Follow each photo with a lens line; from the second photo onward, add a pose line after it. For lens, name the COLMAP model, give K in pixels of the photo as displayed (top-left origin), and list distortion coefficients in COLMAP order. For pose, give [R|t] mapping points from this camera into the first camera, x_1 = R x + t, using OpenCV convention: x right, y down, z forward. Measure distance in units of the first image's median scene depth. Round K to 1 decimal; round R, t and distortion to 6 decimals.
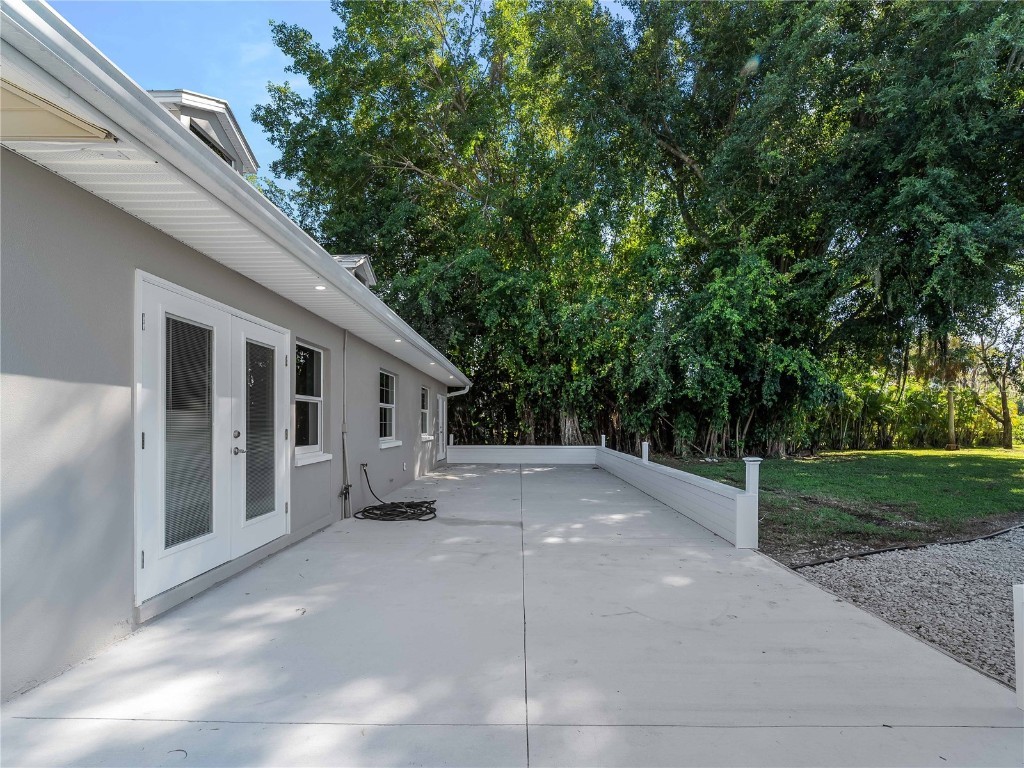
lens RADIAL K [[469.2, 0, 519.0], [0, 469.2, 425.4], [0, 0, 1]] dist [-0.002967, -0.000418]
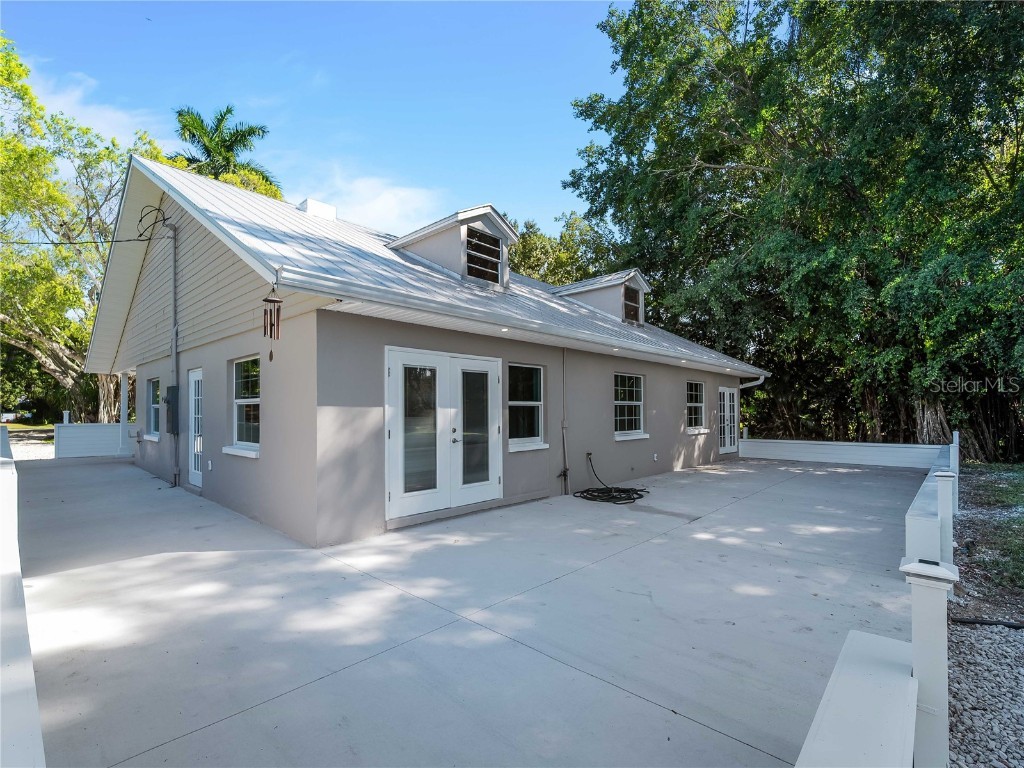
lens RADIAL K [[469.2, 0, 538.2], [0, 469.2, 404.0], [0, 0, 1]] dist [-0.002967, -0.000418]
pose [[0.753516, -0.014578, -0.657268, 0.500817], [0.000730, 0.999772, -0.021338, -0.026697], [0.657430, 0.015599, 0.753354, -0.024681]]
